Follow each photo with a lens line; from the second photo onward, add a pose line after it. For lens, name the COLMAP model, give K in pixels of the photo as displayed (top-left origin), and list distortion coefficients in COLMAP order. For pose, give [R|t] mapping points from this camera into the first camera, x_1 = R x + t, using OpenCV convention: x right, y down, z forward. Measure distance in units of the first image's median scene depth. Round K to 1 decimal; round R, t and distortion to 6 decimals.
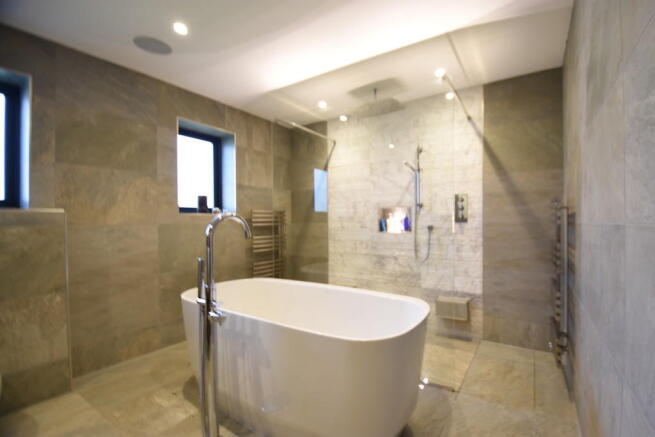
lens RADIAL K [[290.7, 0, 363.4], [0, 290.7, 223.8], [0, 0, 1]] dist [0.010084, -0.018336]
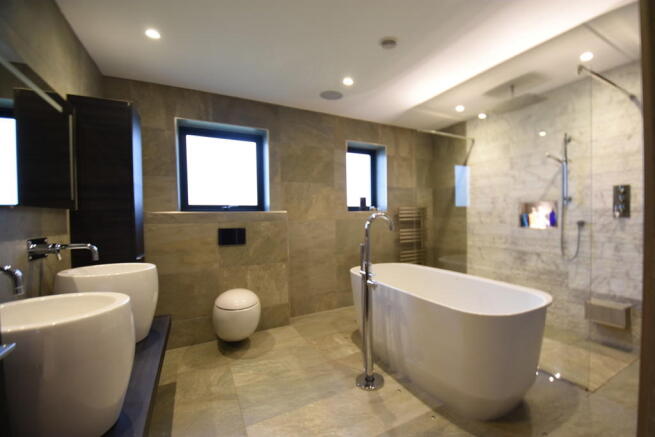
lens RADIAL K [[290.7, 0, 363.4], [0, 290.7, 223.8], [0, 0, 1]] dist [0.010084, -0.018336]
pose [[0.876088, 0.007943, -0.482086, 0.074335], [0.003561, 0.999730, 0.022944, -0.008592], [0.482138, -0.021818, 0.875823, -0.136300]]
